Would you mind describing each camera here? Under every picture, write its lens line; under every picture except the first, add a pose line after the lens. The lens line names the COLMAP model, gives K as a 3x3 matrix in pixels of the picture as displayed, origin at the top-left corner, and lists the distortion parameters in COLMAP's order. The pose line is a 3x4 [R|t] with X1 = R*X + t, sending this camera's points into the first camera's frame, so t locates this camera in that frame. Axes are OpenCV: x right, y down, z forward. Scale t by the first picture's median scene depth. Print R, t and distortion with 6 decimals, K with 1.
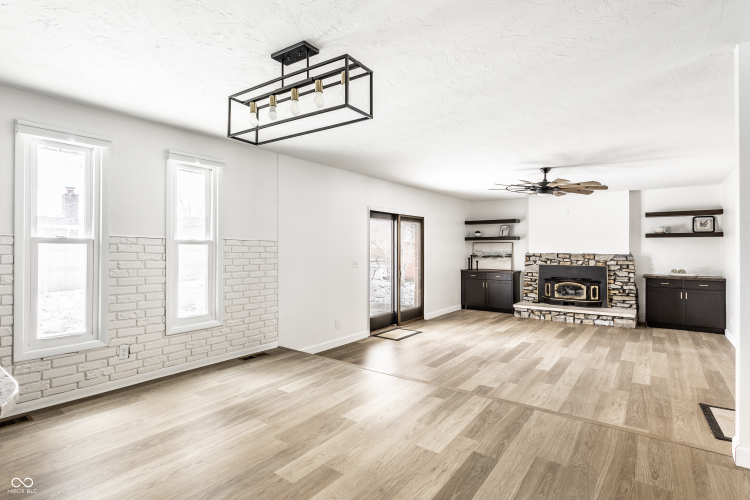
lens RADIAL K [[374.8, 0, 373.5], [0, 374.8, 250.2], [0, 0, 1]] dist [-0.003536, 0.001509]
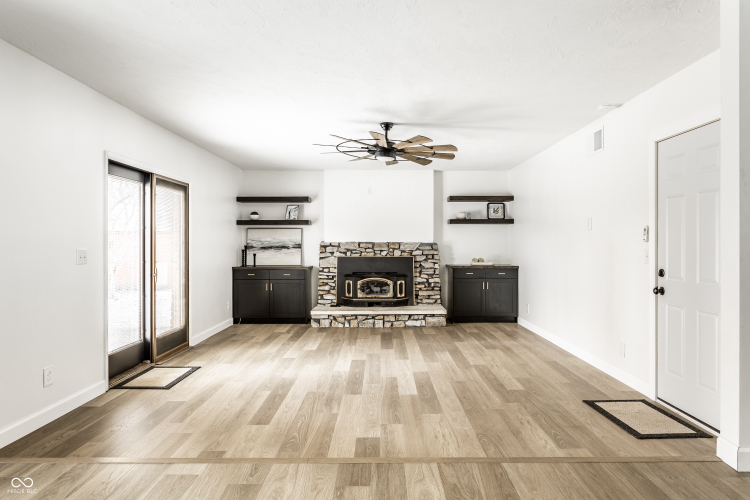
lens RADIAL K [[475.6, 0, 375.0], [0, 475.6, 250.0], [0, 0, 1]] dist [-0.007043, -0.001115]
pose [[0.803959, -0.008152, 0.594629, -0.091688], [0.004447, 0.999960, 0.007697, 0.018970], [-0.594668, -0.003543, 0.803963, 0.183547]]
